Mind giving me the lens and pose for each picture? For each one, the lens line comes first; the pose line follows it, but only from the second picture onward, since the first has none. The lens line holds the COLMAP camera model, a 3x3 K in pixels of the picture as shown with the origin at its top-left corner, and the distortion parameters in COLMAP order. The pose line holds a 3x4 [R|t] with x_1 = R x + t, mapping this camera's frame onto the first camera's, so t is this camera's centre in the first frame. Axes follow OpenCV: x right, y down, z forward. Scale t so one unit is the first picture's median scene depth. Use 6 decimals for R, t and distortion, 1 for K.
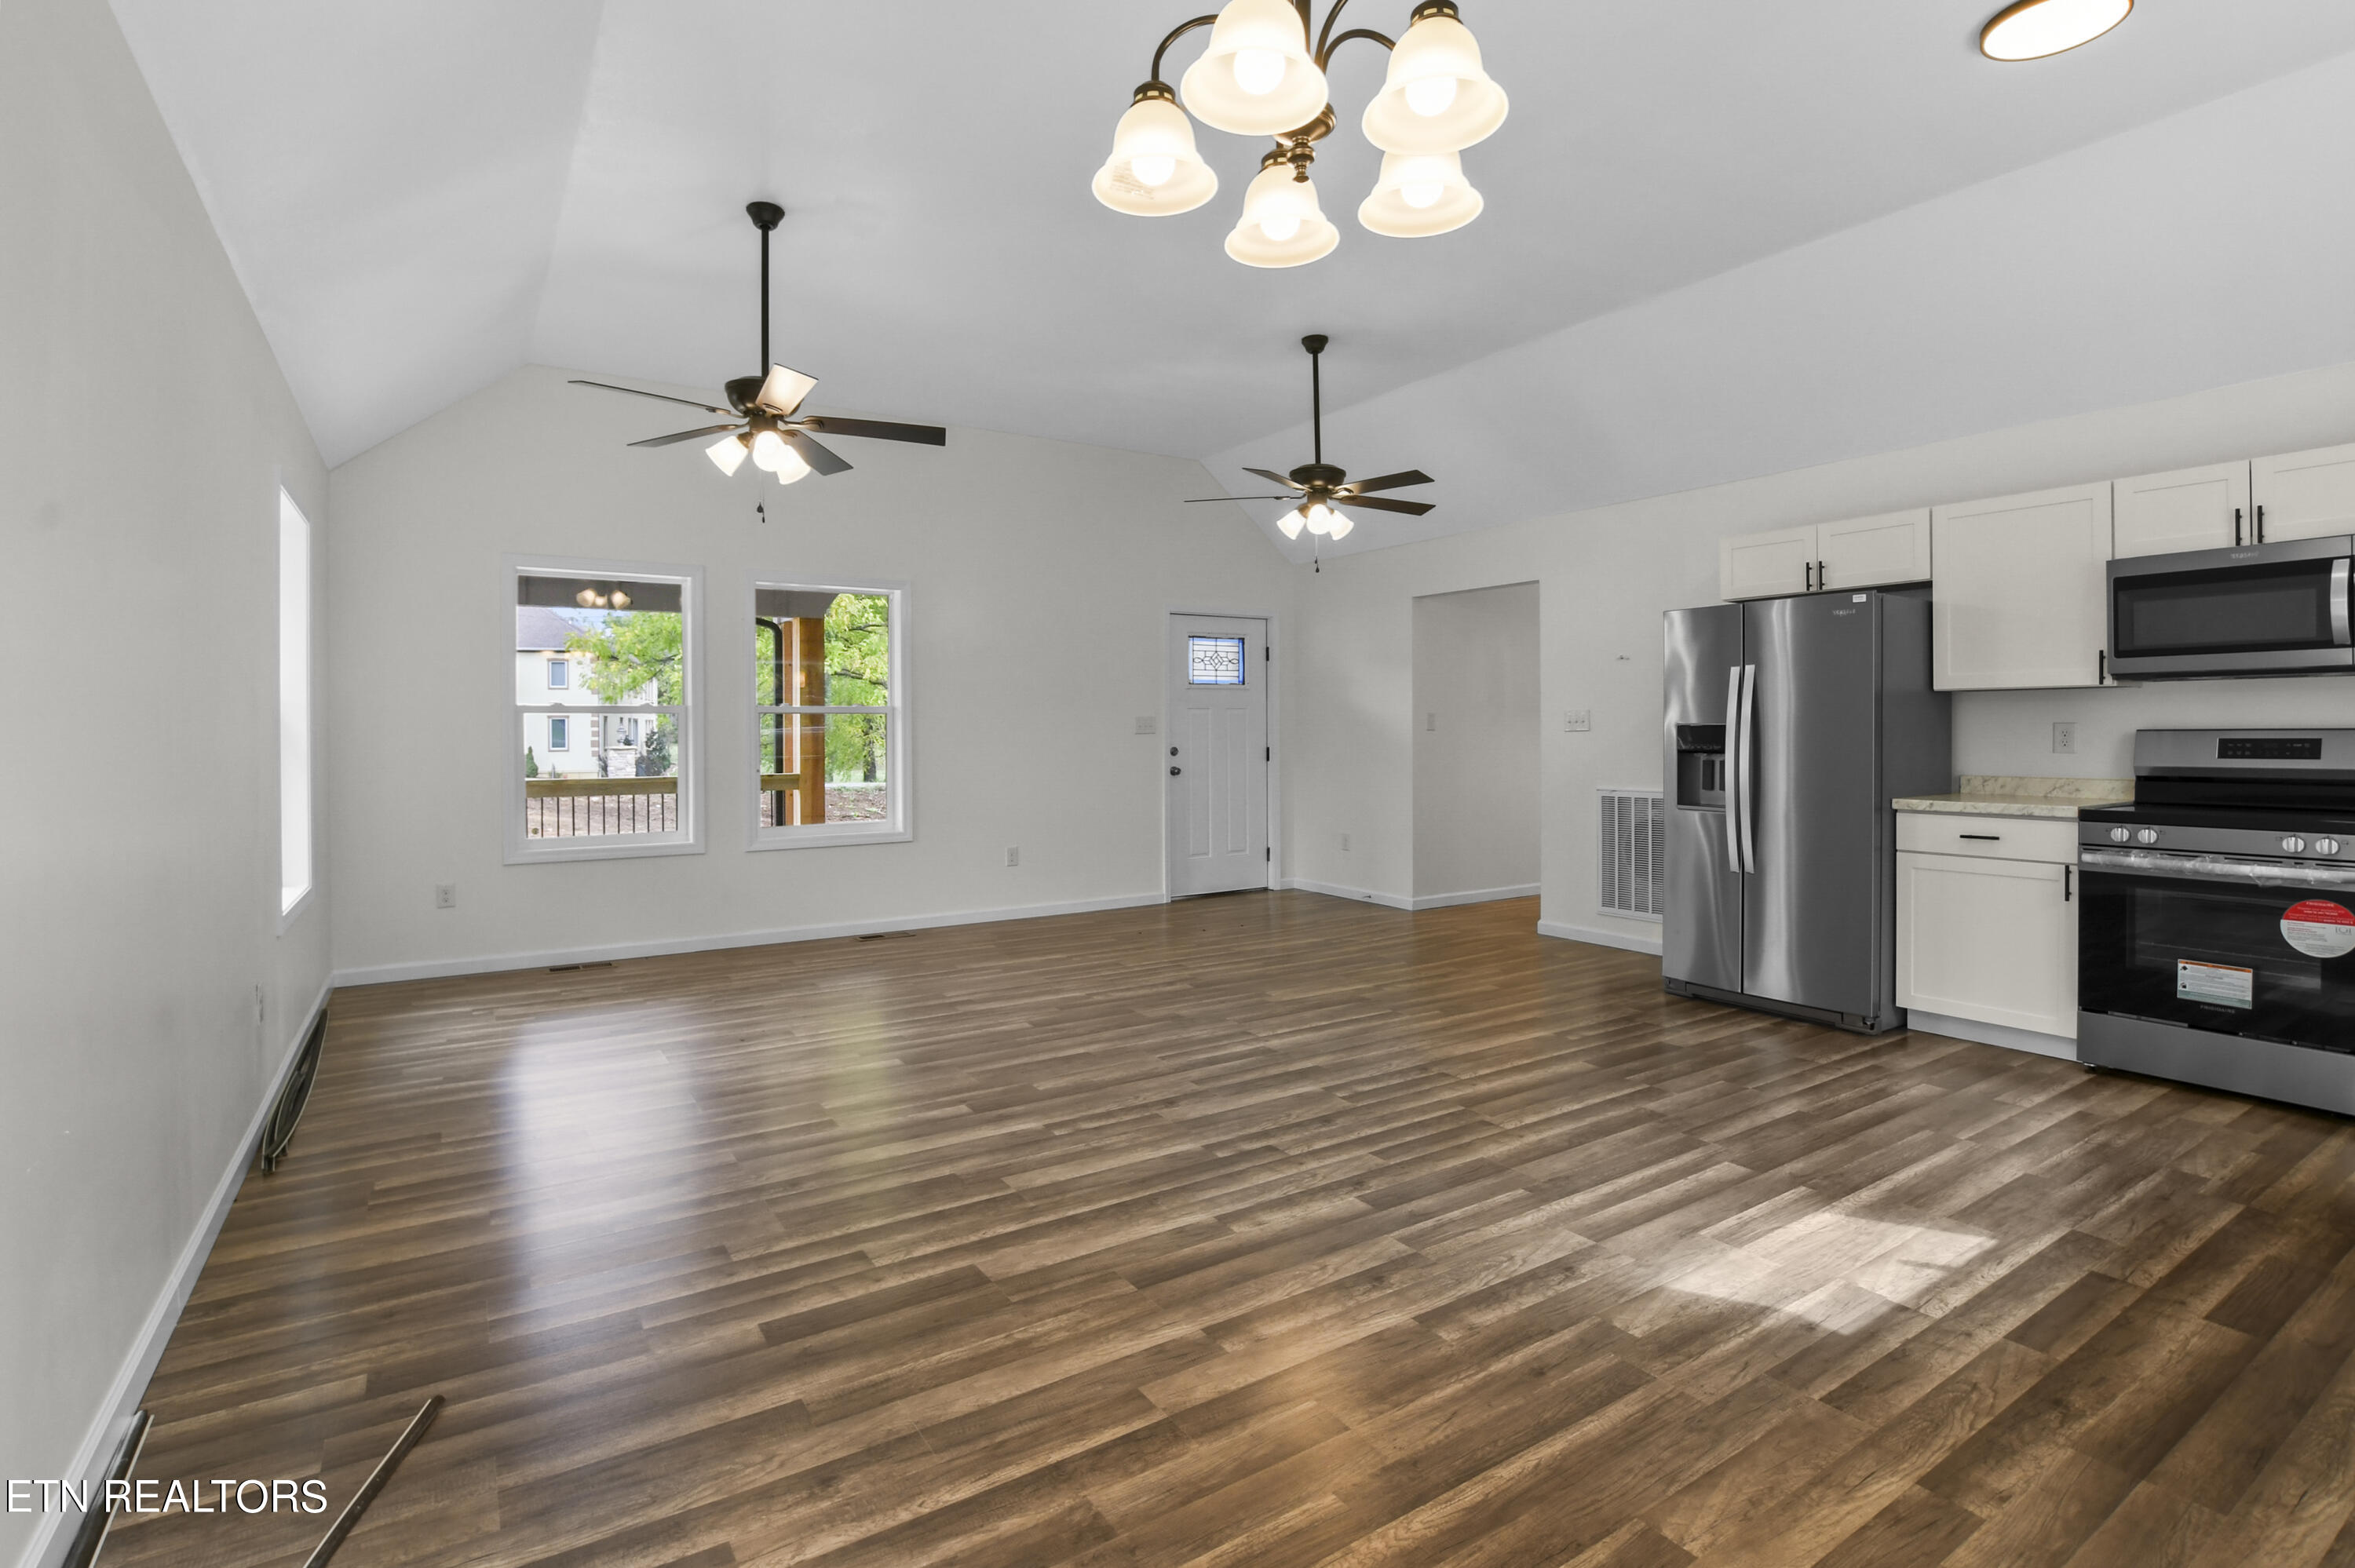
lens RADIAL K [[1089.7, 0, 1151.9], [0, 1089.7, 730.0], [0, 0, 1]] dist [-0.028966, 0.002632]
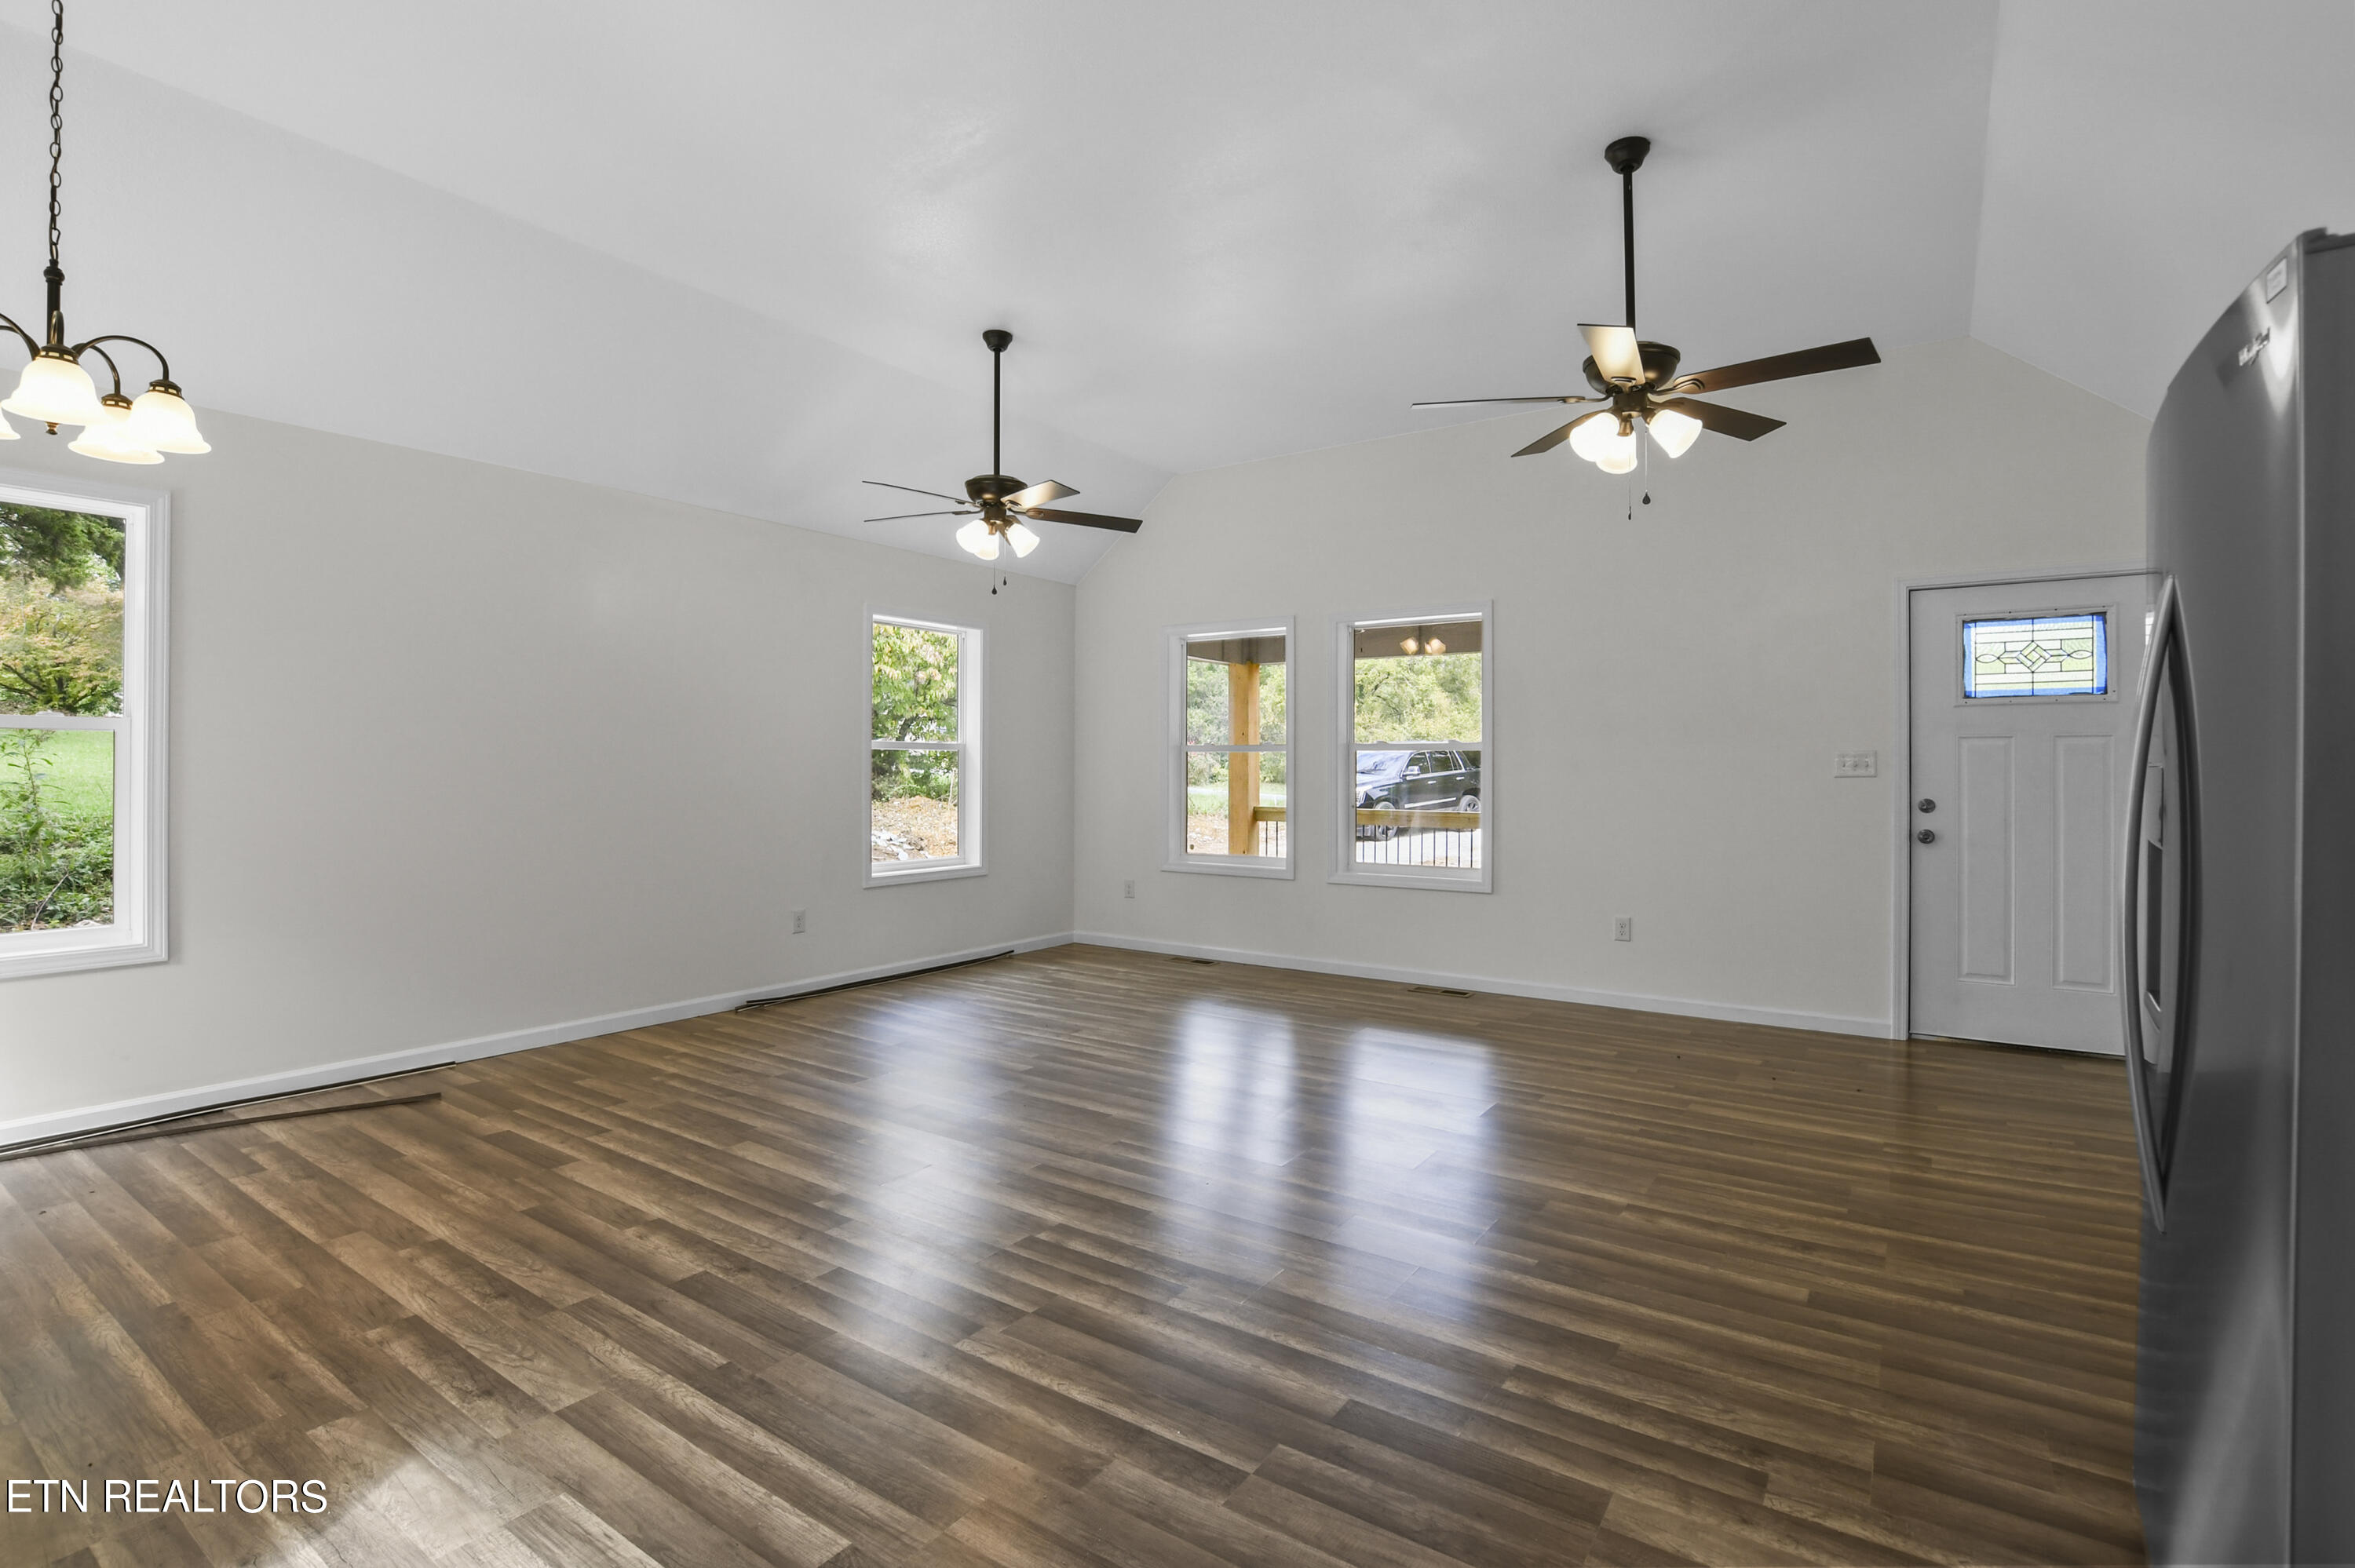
lens RADIAL K [[1089.7, 0, 1168.7], [0, 1089.7, 772.5], [0, 0, 1]] dist [-0.028966, 0.002632]
pose [[0.399072, 0.012591, -0.916833, 1.286353], [-0.007401, 0.999917, 0.010511, -0.009316], [0.916890, 0.002591, 0.399133, 1.076916]]
